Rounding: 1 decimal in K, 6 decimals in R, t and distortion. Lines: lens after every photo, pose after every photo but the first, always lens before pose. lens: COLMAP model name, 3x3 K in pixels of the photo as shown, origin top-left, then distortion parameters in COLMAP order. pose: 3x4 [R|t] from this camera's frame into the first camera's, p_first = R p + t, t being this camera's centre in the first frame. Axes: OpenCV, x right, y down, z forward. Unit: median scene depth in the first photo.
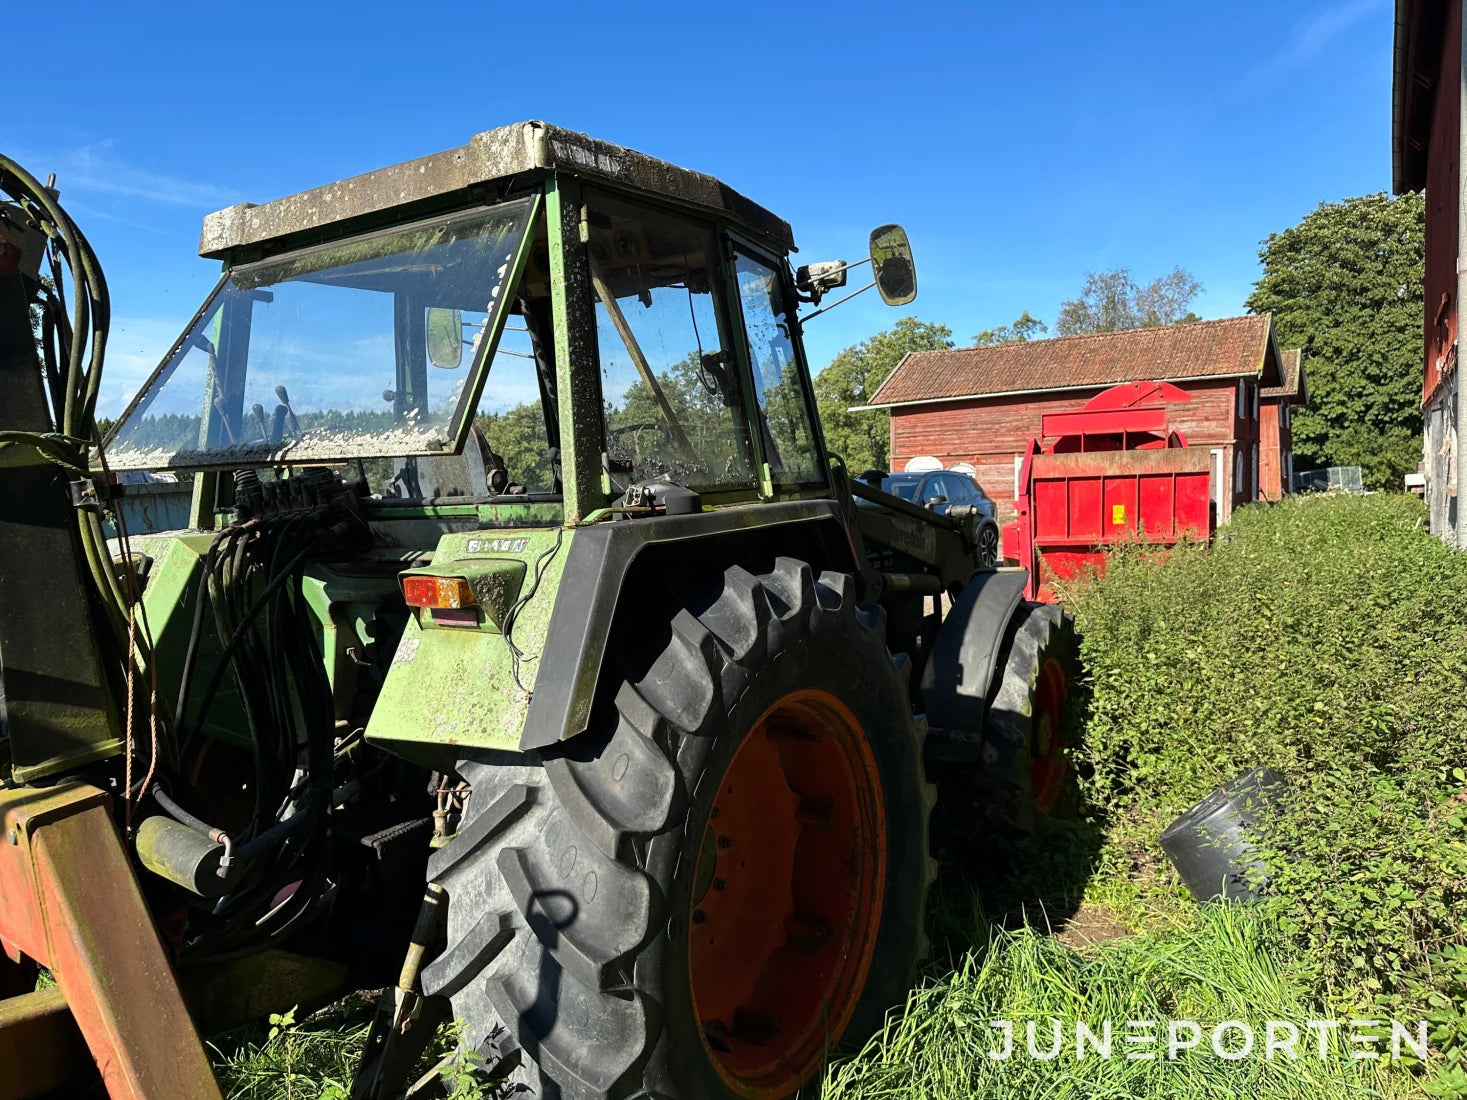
lens RADIAL K [[1045.3, 0, 733.7], [0, 1045.3, 547.9], [0, 0, 1]] dist [0.024732, -0.045304]
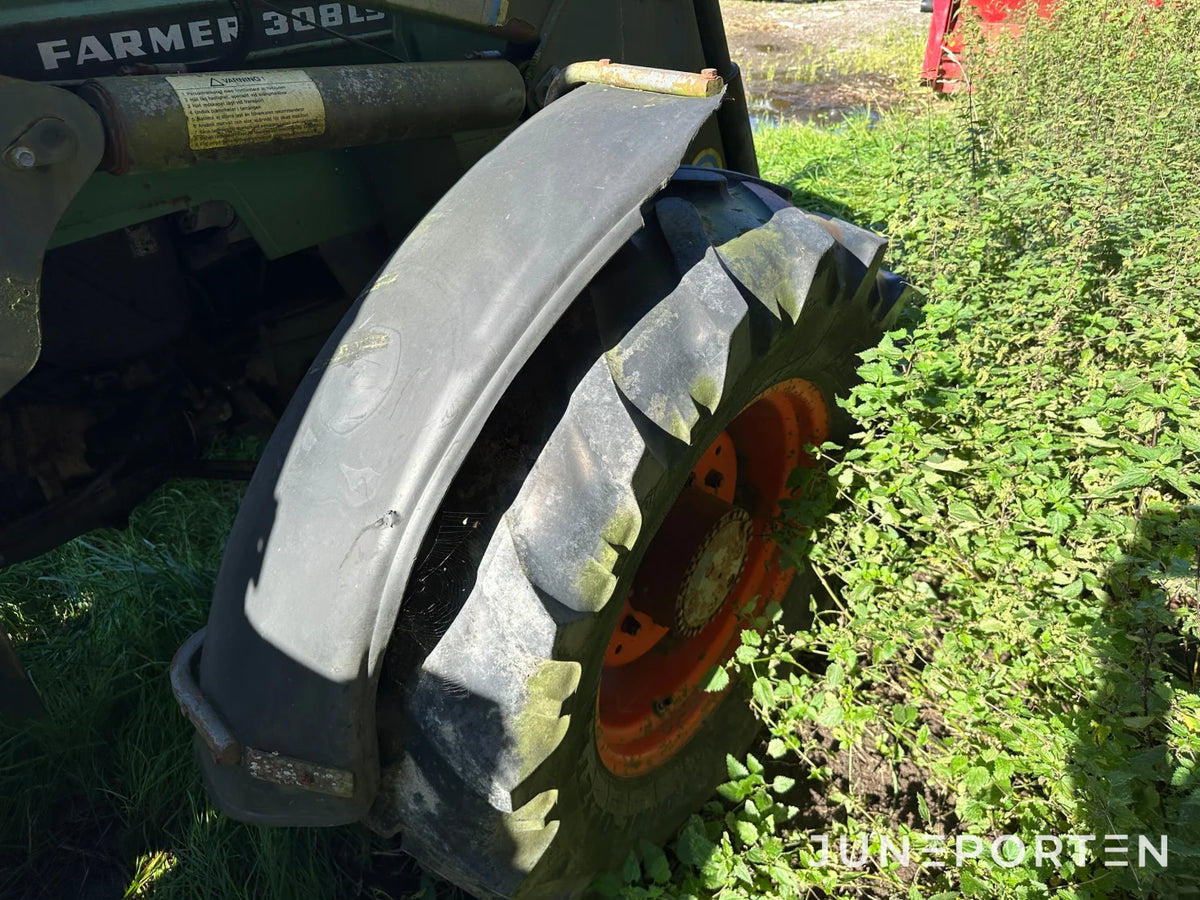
lens RADIAL K [[866.3, 0, 603.5], [0, 866.3, 484.2], [0, 0, 1]] dist [0.032521, -0.036354]
pose [[0.993765, 0.094087, -0.059819, 0.304155], [-0.046922, 0.839633, 0.541124, -0.014728], [0.101139, -0.534943, 0.838813, 0.843106]]
